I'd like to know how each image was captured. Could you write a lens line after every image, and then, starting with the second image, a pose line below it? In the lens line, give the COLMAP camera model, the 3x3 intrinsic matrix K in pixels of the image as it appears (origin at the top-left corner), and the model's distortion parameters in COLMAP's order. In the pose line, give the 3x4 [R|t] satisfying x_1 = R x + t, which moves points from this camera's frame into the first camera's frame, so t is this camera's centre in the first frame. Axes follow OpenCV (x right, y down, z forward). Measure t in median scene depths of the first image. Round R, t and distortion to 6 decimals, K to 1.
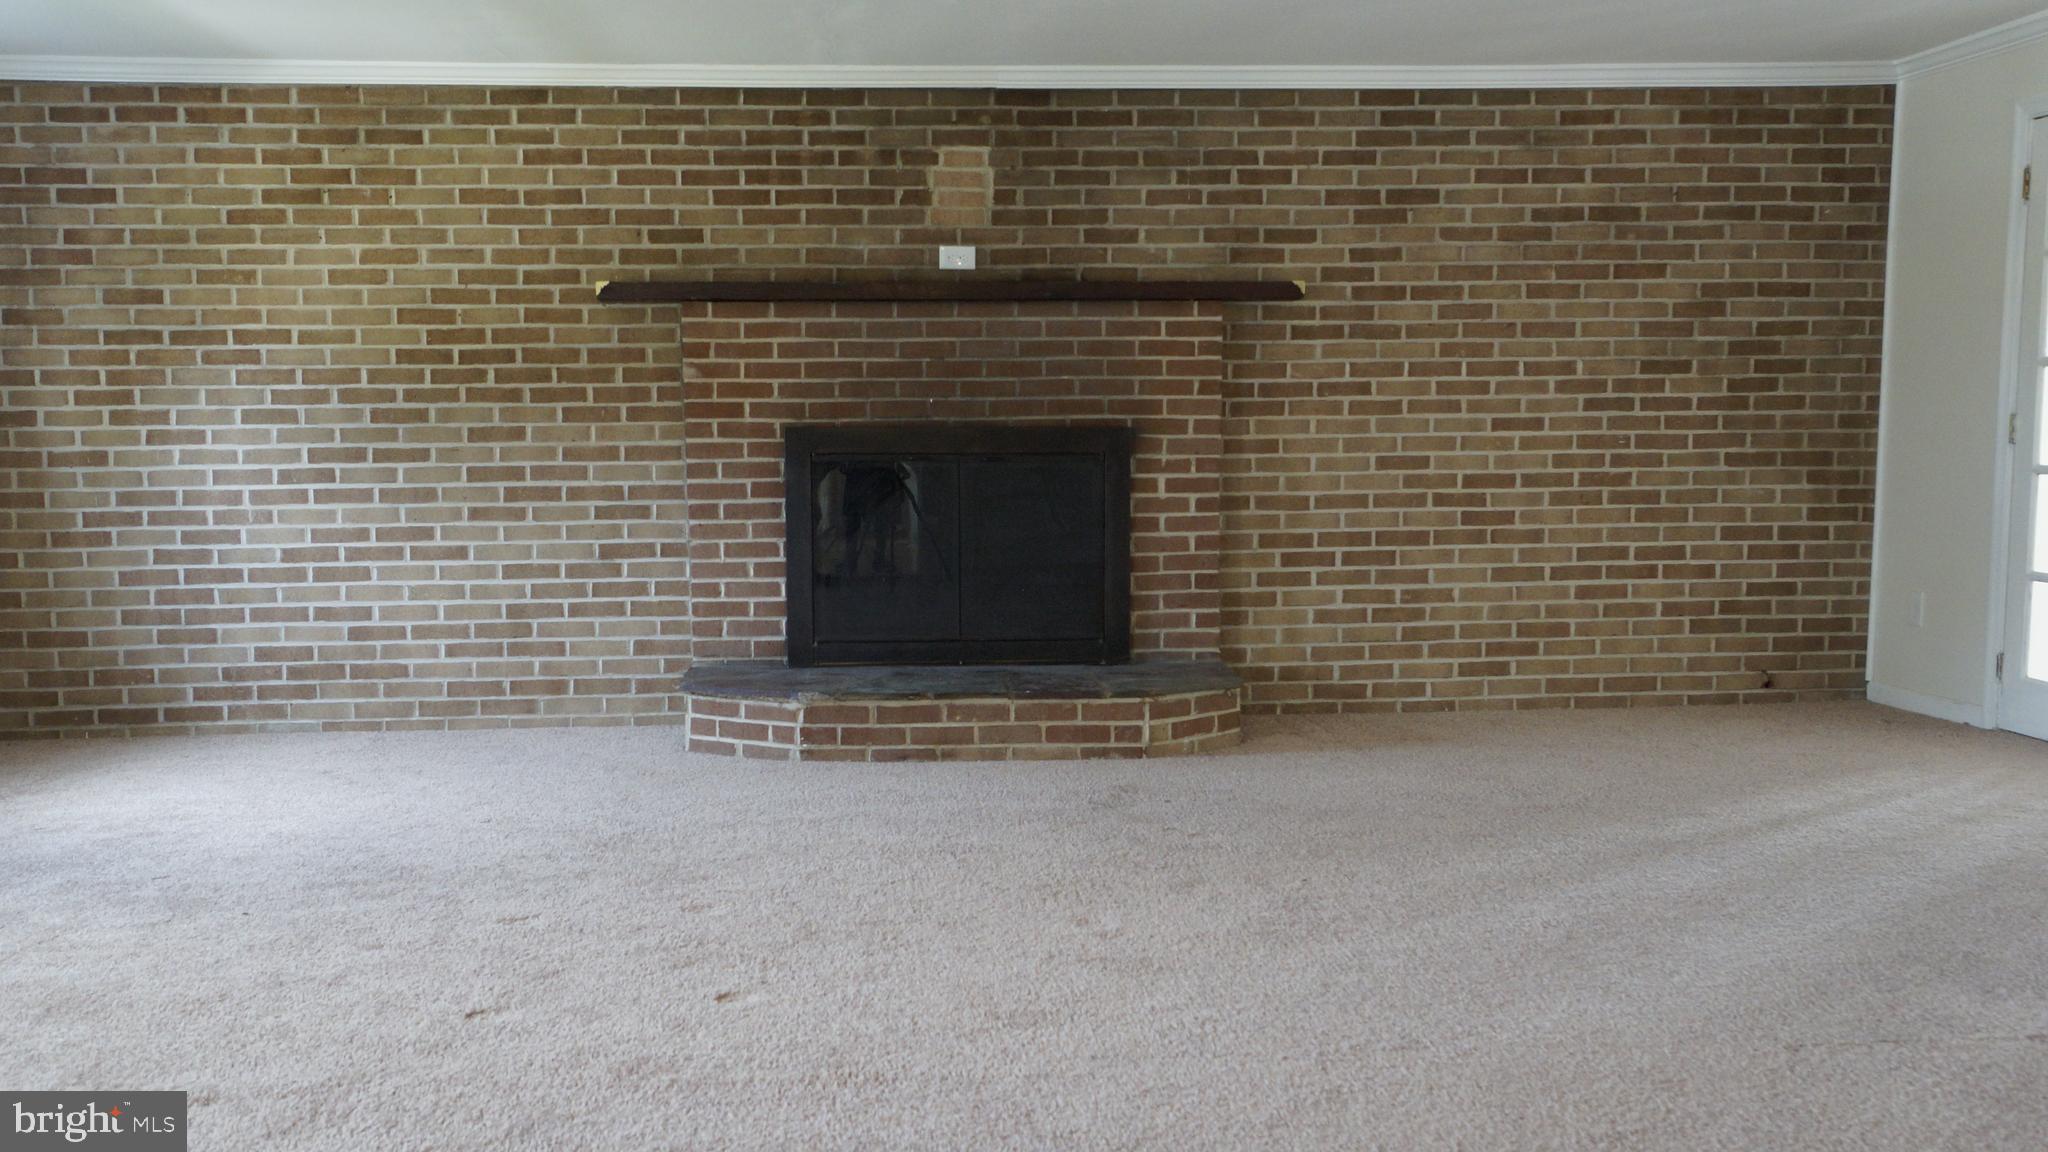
lens RADIAL K [[1823.4, 0, 1020.1], [0, 1823.4, 583.6], [0, 0, 1]] dist [0.009820, -0.017057]
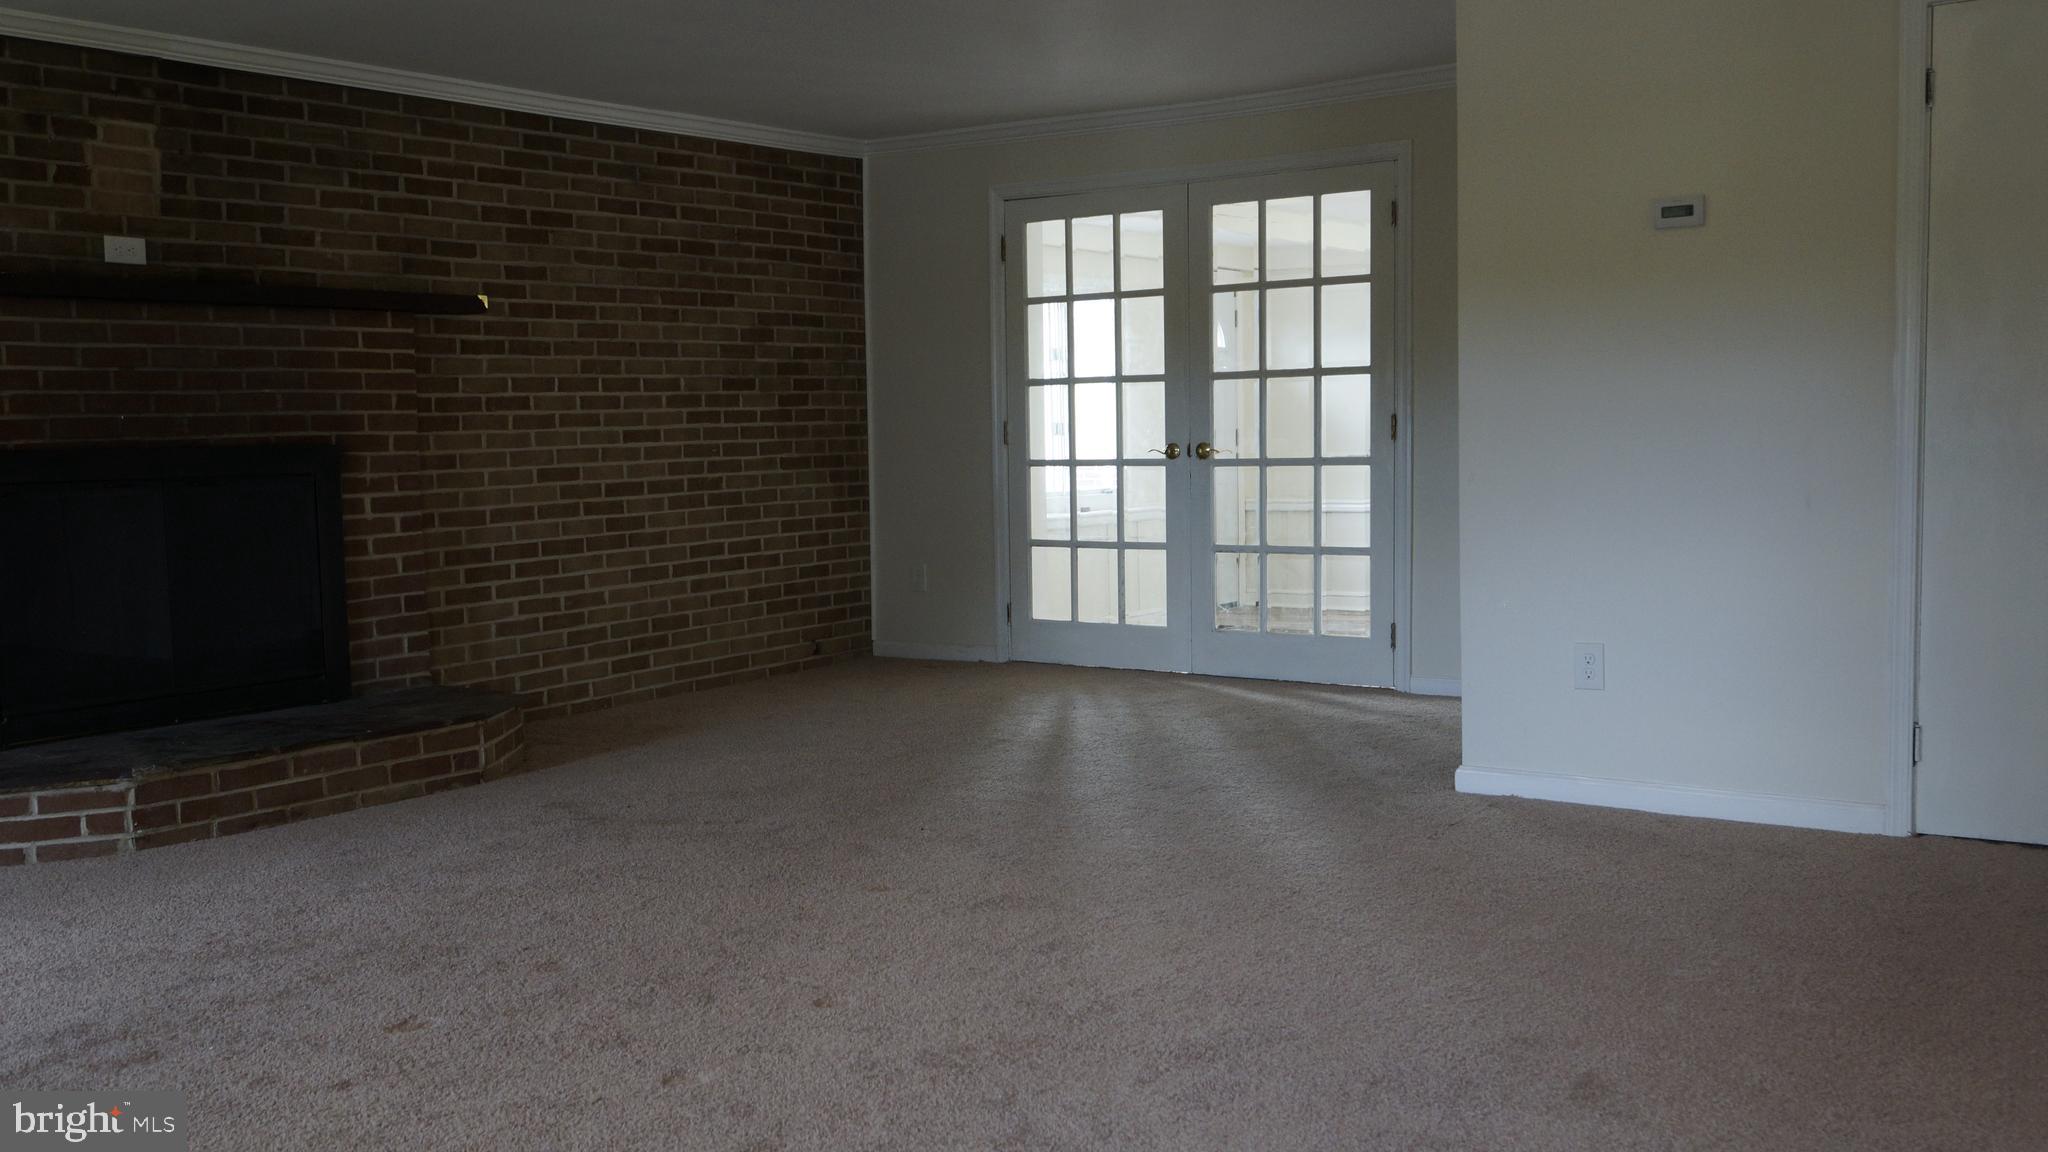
lens RADIAL K [[1823.4, 0, 1020.1], [0, 1823.4, 583.6], [0, 0, 1]] dist [0.009820, -0.017057]
pose [[0.640331, -0.076241, 0.764306, -0.429046], [0.086244, 0.995906, 0.027088, -0.010143], [-0.763242, 0.048571, 0.644285, 0.135866]]
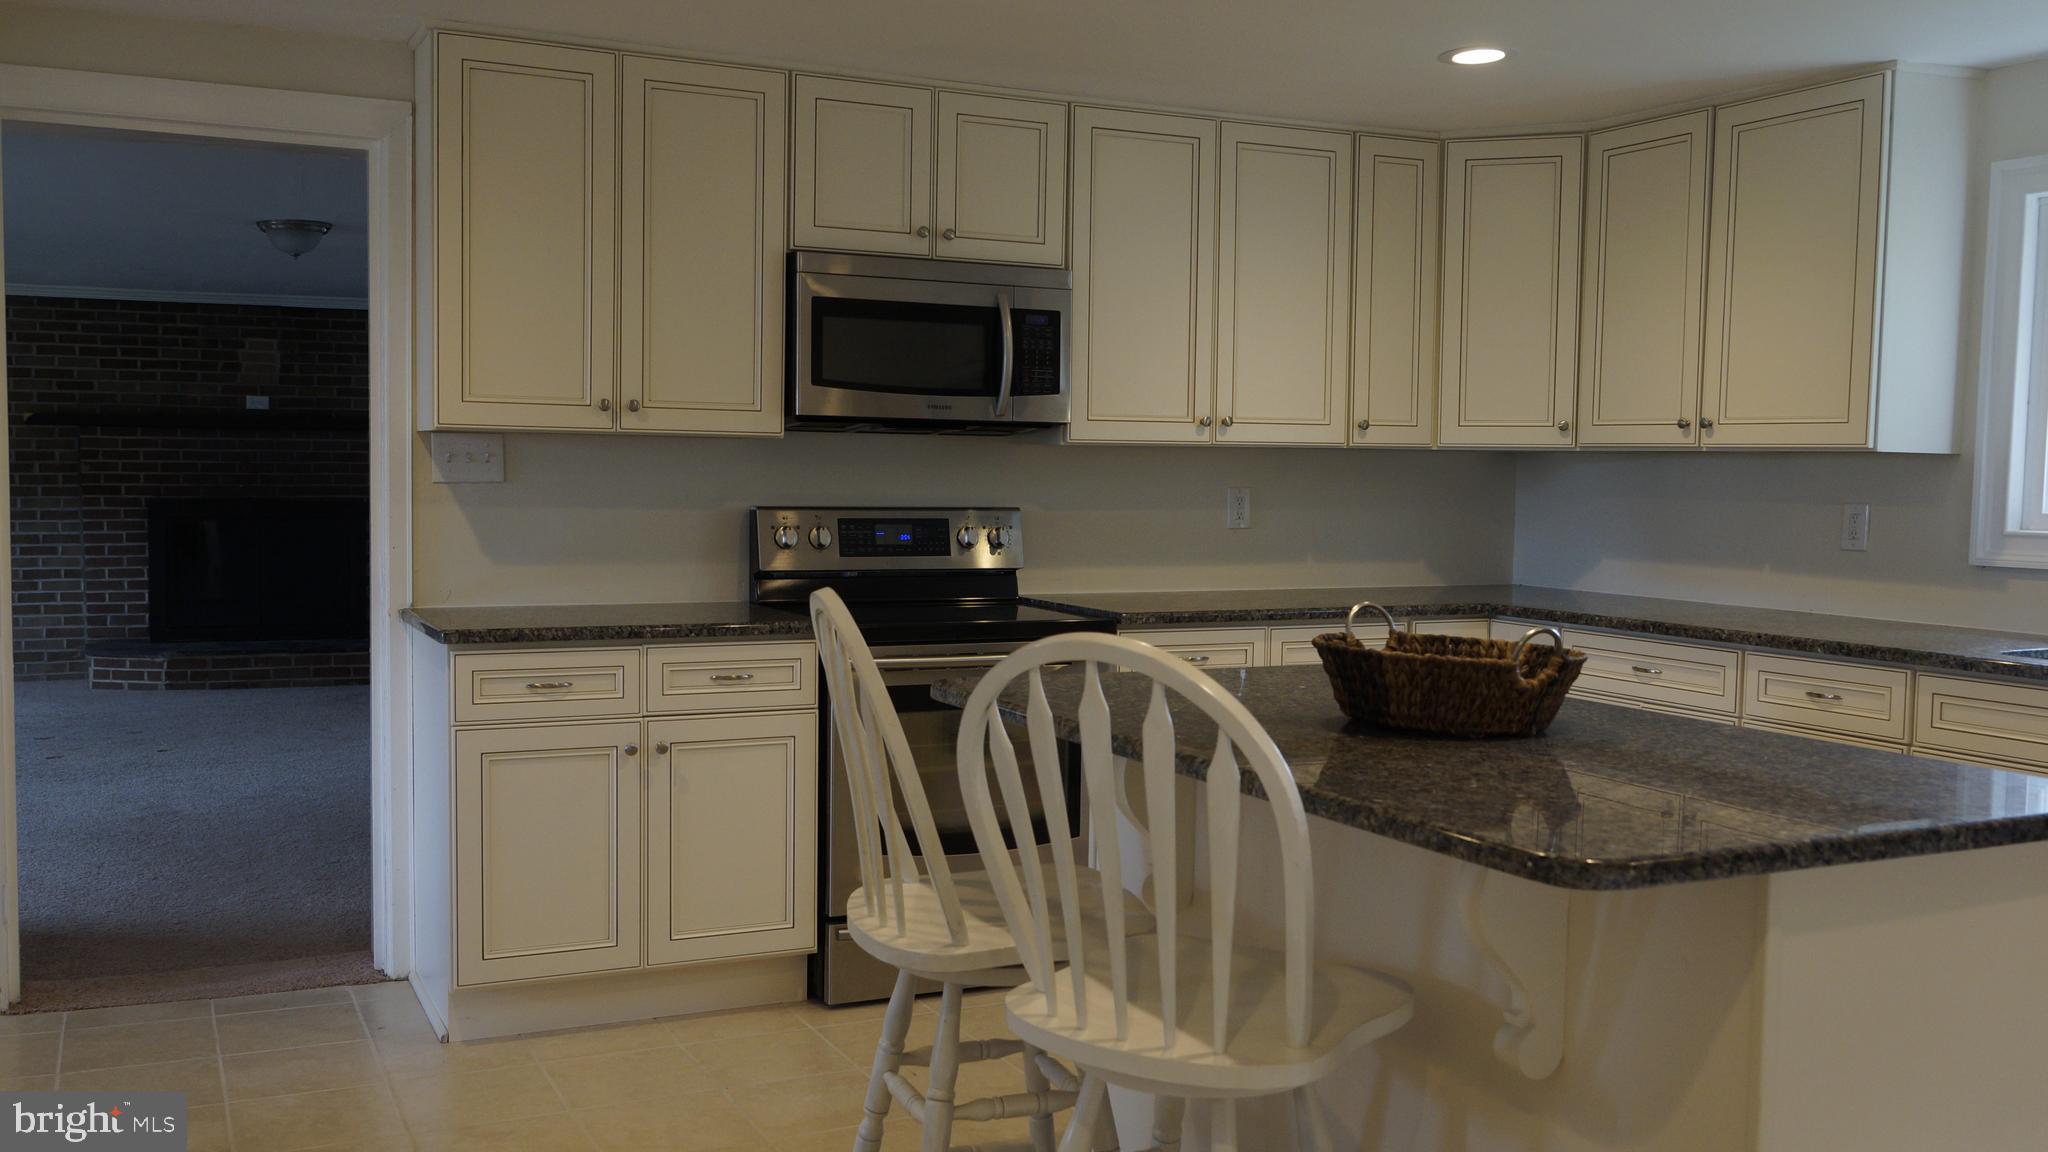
lens RADIAL K [[1823.4, 0, 1020.1], [0, 1823.4, 583.6], [0, 0, 1]] dist [0.009820, -0.017057]
pose [[0.932882, -0.006459, 0.360124, 0.015028], [0.014207, 0.999721, -0.018871, 0.033934], [-0.359902, 0.022720, 0.932713, -0.850756]]
